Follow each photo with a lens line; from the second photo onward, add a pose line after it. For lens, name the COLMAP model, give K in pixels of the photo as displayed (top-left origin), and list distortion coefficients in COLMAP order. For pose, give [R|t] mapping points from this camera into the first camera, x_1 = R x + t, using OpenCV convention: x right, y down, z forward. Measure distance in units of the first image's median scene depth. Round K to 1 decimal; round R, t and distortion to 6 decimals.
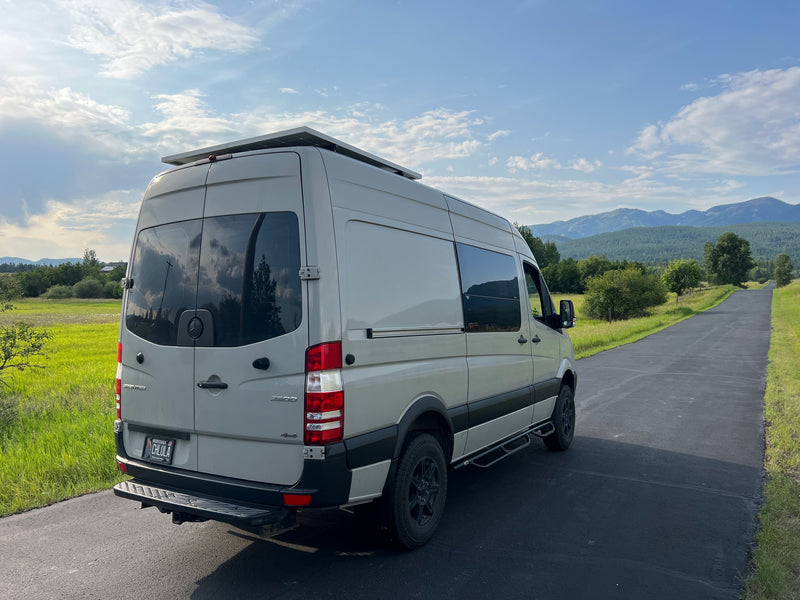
lens RADIAL K [[600.5, 0, 400.0], [0, 600.5, 300.0], [0, 0, 1]] dist [0.035723, -0.039066]
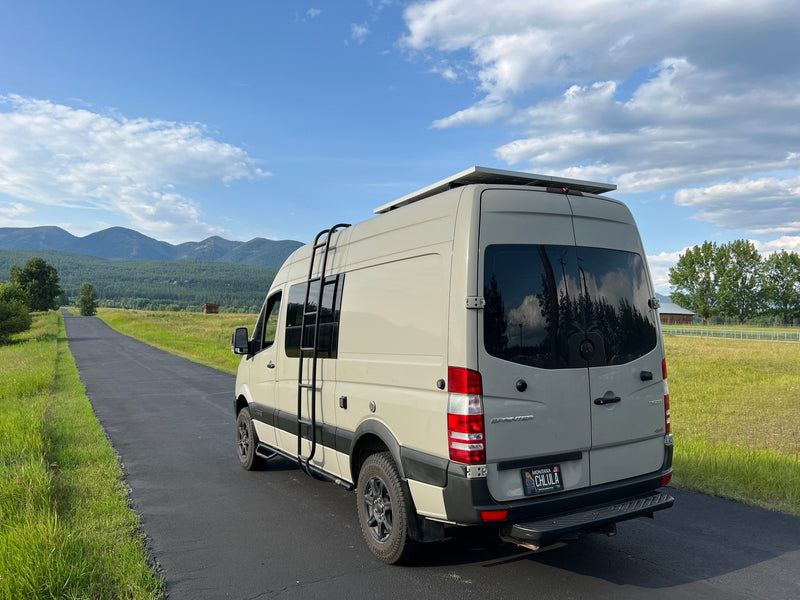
lens RADIAL K [[600.5, 0, 400.0], [0, 600.5, 300.0], [0, 0, 1]] dist [0.035723, -0.039066]
pose [[0.500181, 0.042712, 0.864867, -1.395219], [-0.004356, 0.998894, -0.046812, 0.009945], [-0.865910, 0.019647, 0.499814, 0.737292]]
